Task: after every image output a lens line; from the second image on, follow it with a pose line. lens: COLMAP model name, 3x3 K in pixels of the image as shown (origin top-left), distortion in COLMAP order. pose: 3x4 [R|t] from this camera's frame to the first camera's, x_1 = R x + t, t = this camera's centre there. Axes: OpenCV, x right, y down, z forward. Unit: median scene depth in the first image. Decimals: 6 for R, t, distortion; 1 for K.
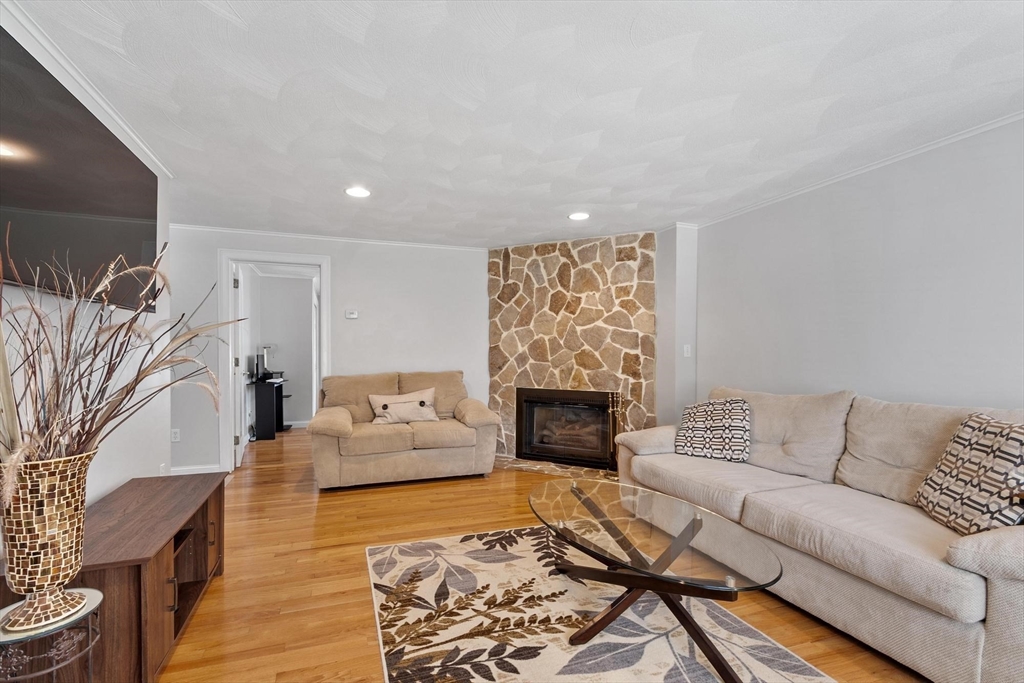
lens RADIAL K [[450.4, 0, 497.2], [0, 450.4, 354.2], [0, 0, 1]] dist [-0.000581, -0.000971]
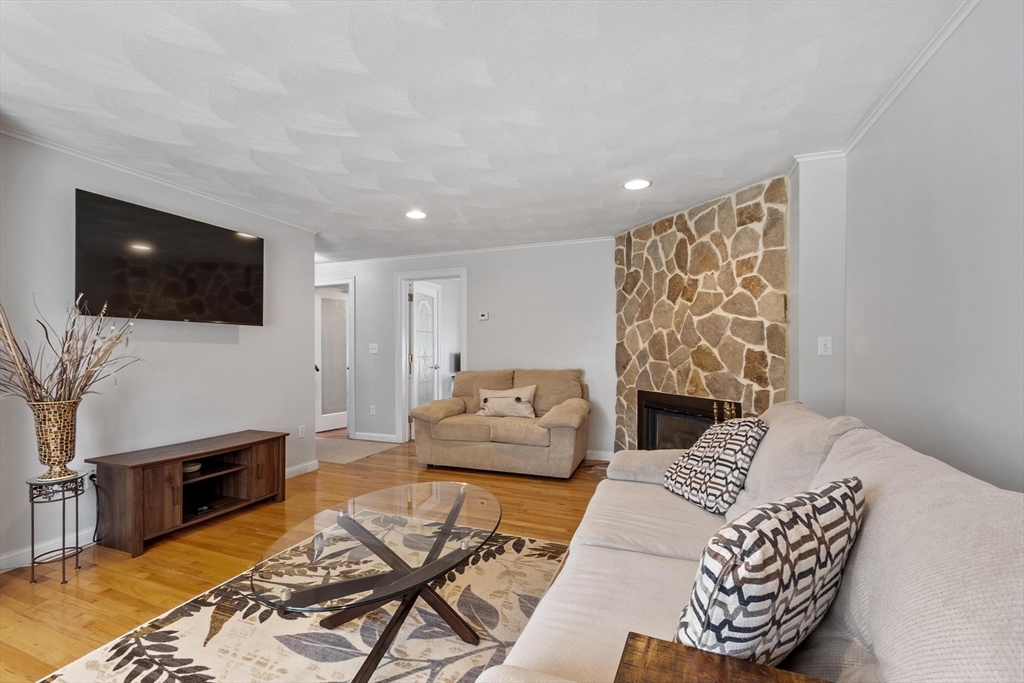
lens RADIAL K [[450.4, 0, 497.2], [0, 450.4, 354.2], [0, 0, 1]] dist [-0.000581, -0.000971]
pose [[0.757565, 0.000645, -0.652759, 0.436912], [0.003078, 0.999985, 0.004560, 0.000022], [0.652752, -0.005464, 0.757552, 0.171141]]
